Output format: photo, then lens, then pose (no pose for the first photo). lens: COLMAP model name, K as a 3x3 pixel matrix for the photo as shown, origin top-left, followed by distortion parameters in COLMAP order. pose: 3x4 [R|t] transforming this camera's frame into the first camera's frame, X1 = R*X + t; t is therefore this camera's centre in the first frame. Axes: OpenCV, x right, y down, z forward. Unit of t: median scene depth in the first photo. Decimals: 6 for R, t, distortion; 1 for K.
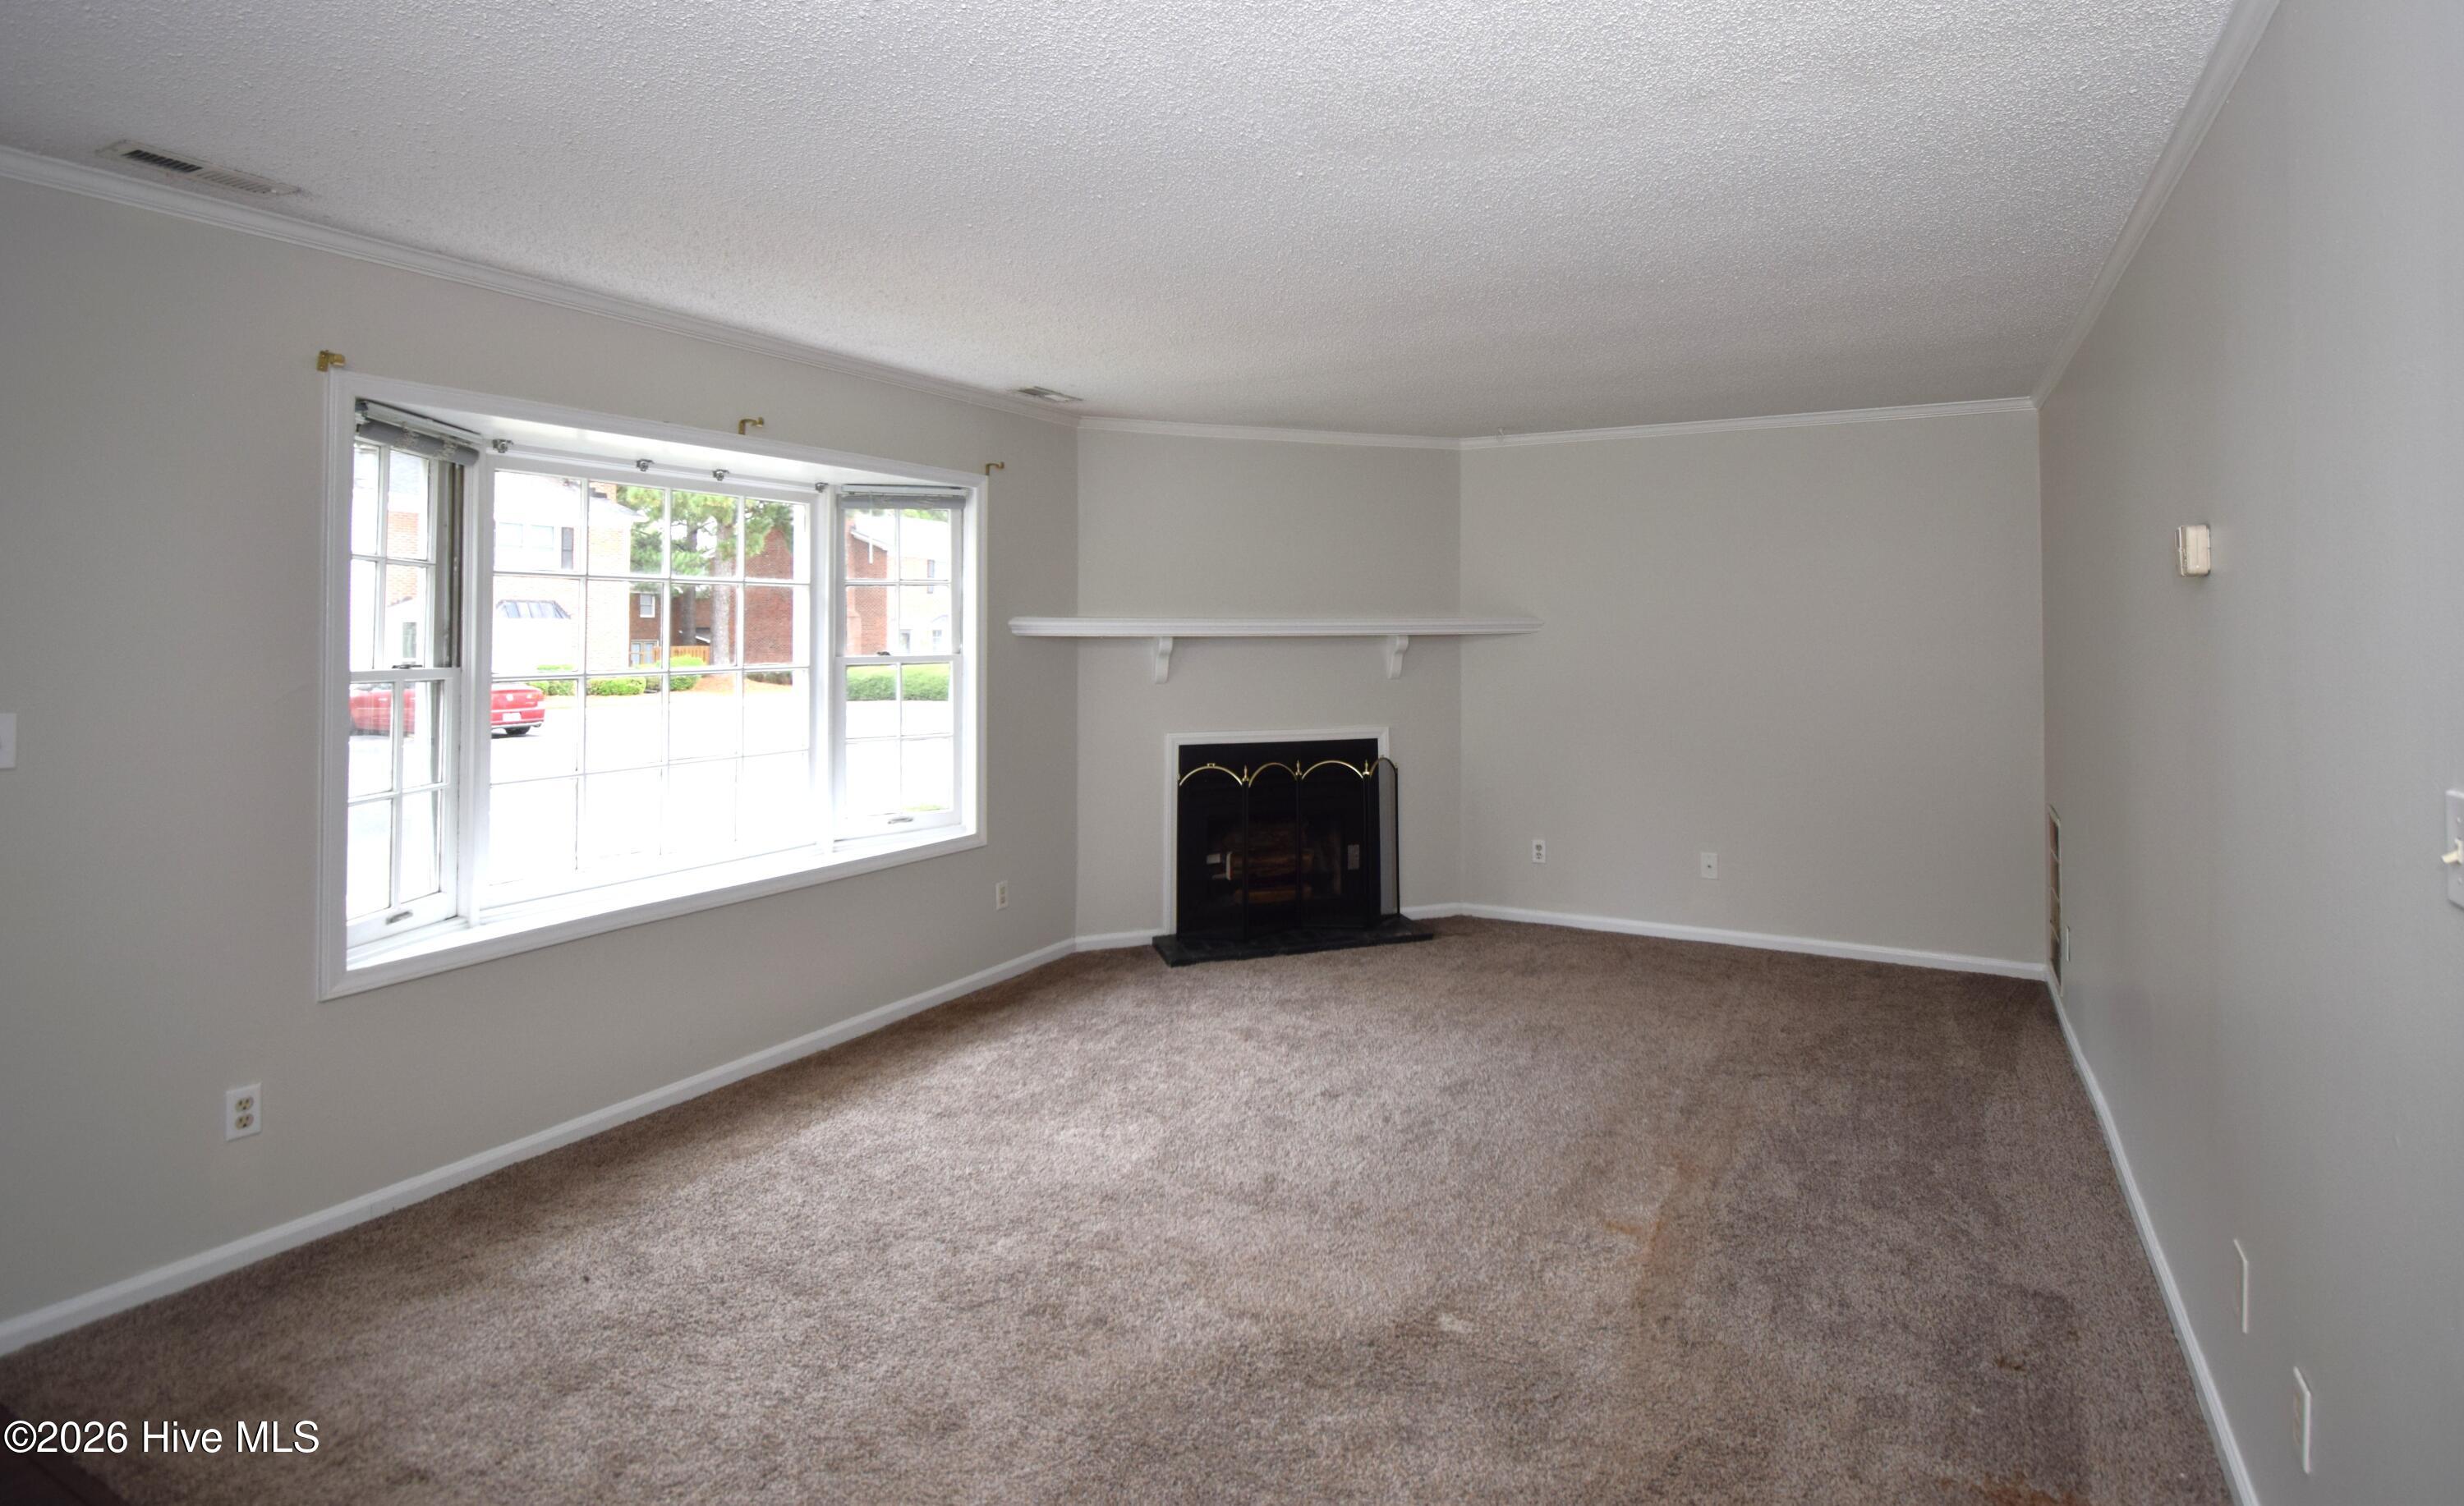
lens RADIAL K [[1116.6, 0, 1193.5], [0, 1116.6, 610.6], [0, 0, 1]] dist [-0.001461, -0.000181]
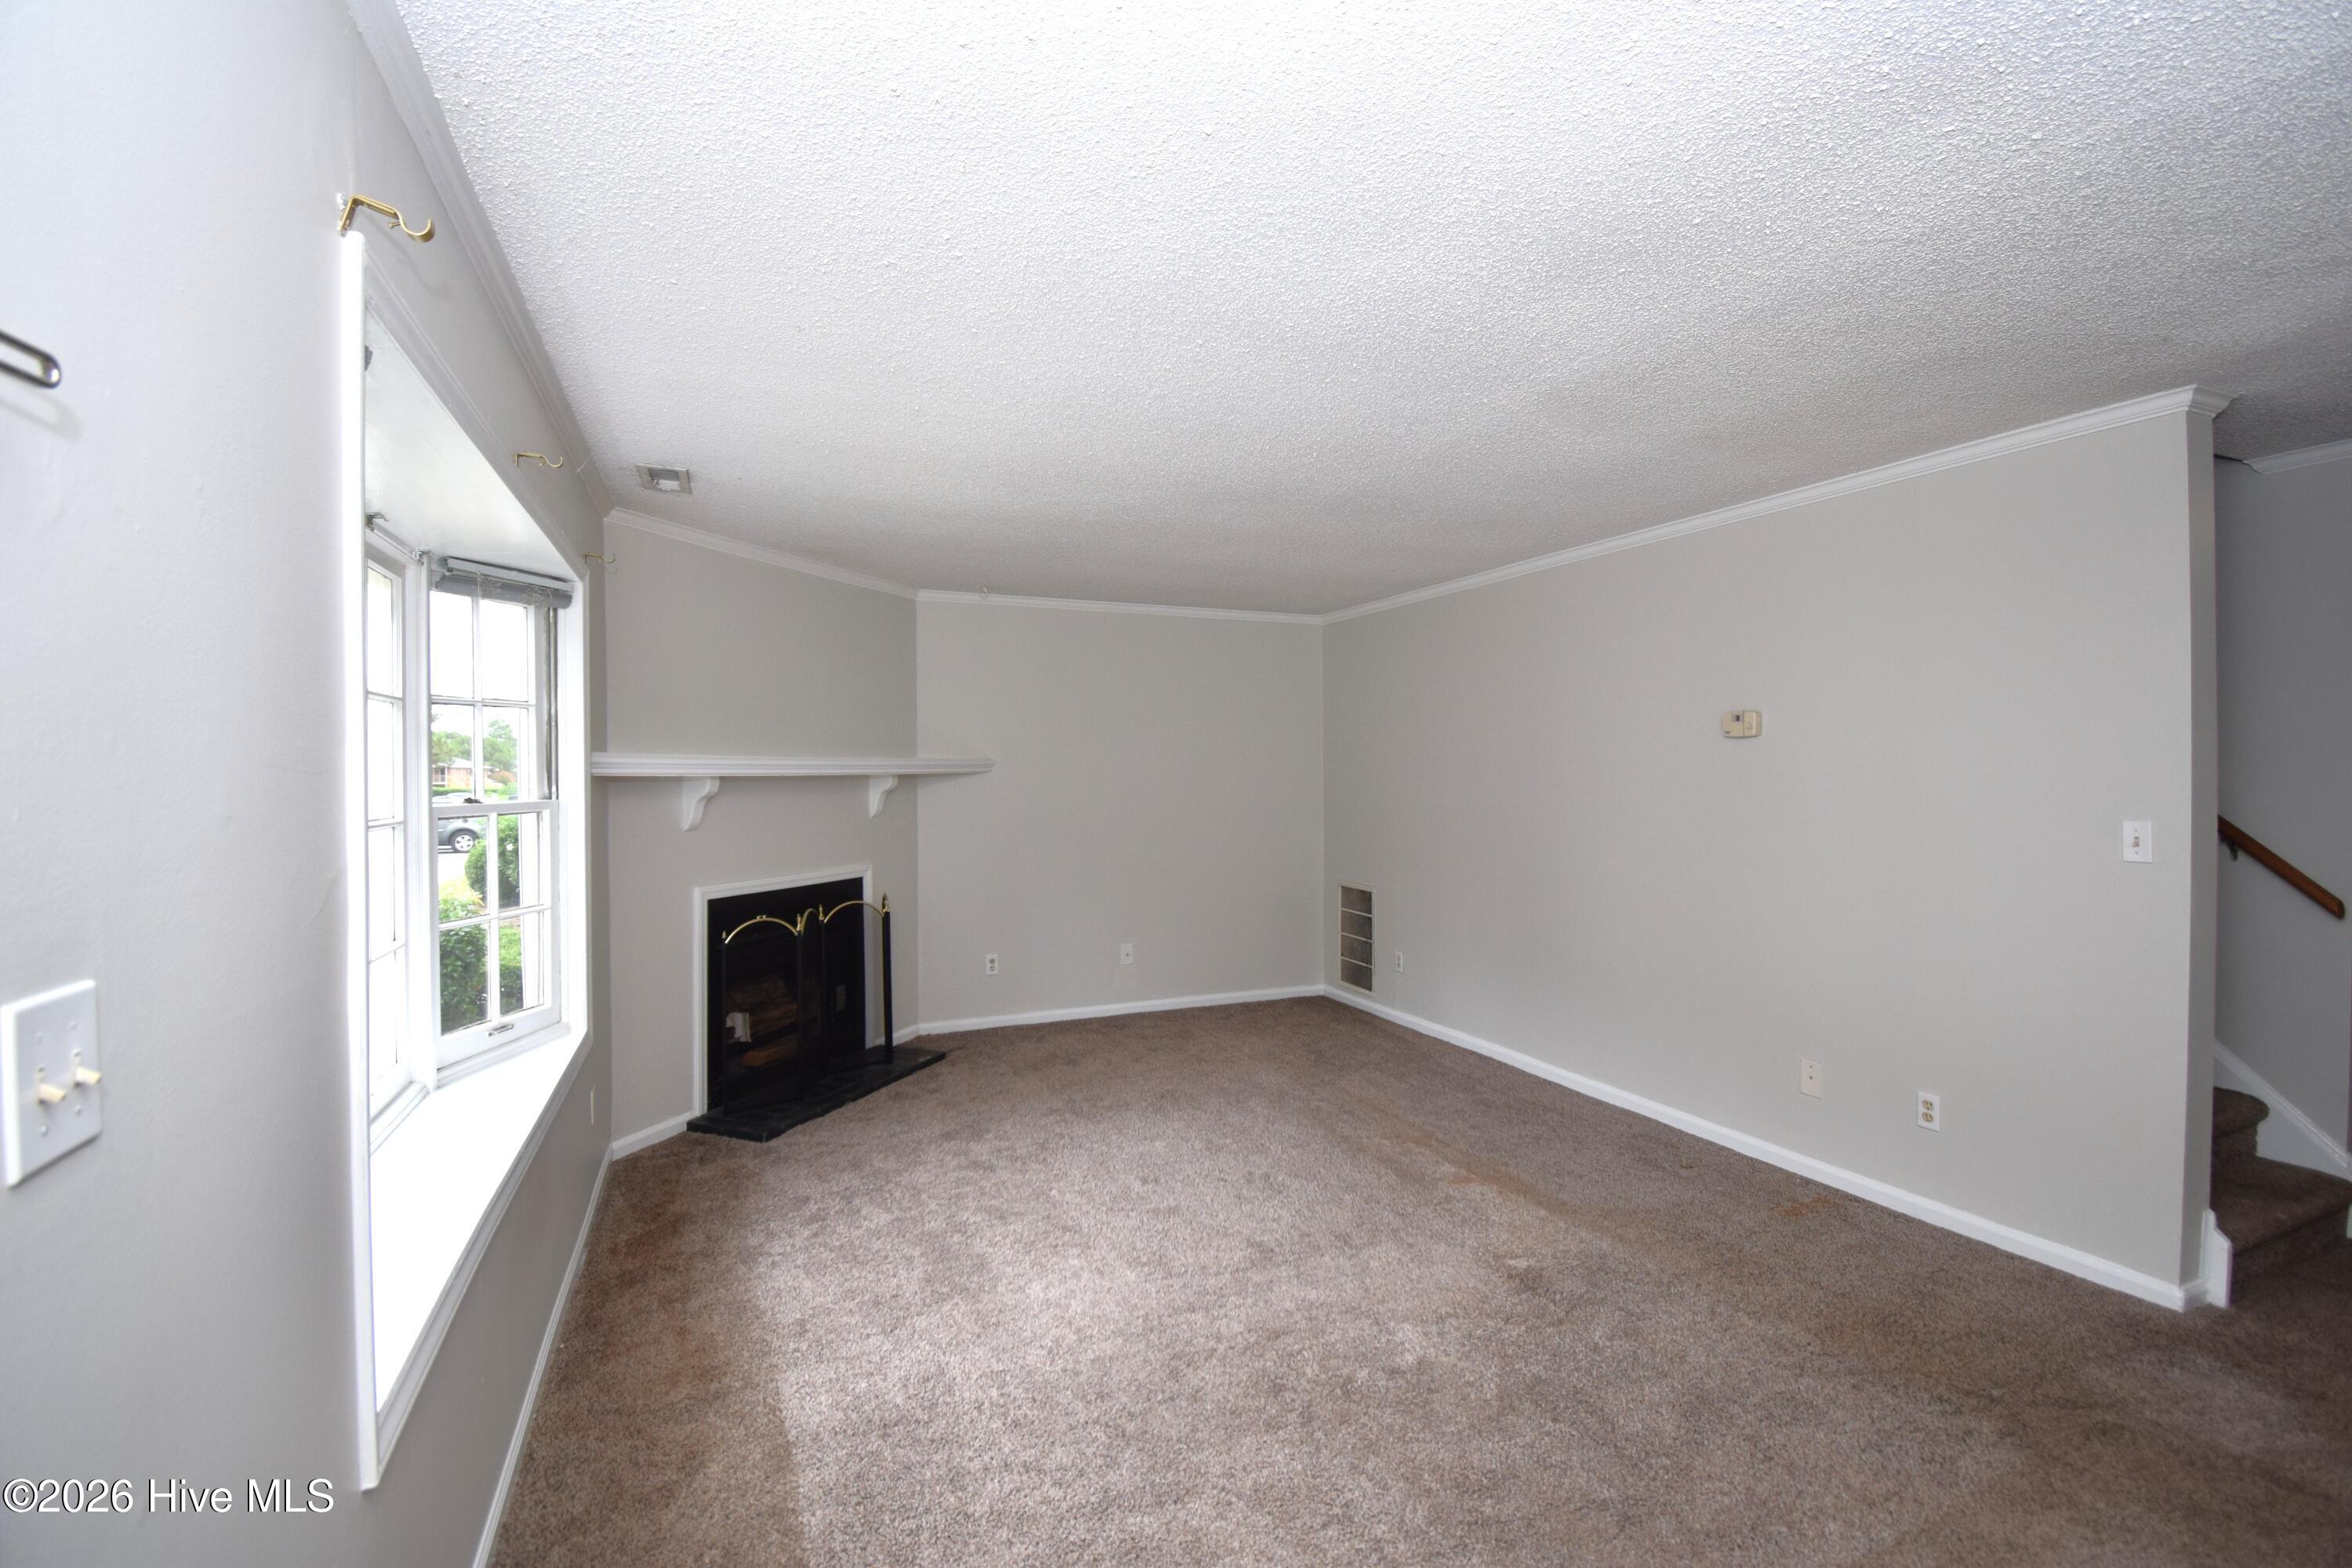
lens RADIAL K [[1034.4, 0, 1175.5], [0, 1034.4, 779.3], [0, 0, 1]] dist [-0.016077, -0.002078]
pose [[0.671207, -0.012715, 0.741161, -0.372590], [-0.001729, 0.999823, 0.018719, 0.008811], [-0.741268, -0.013846, 0.671067, 0.180003]]
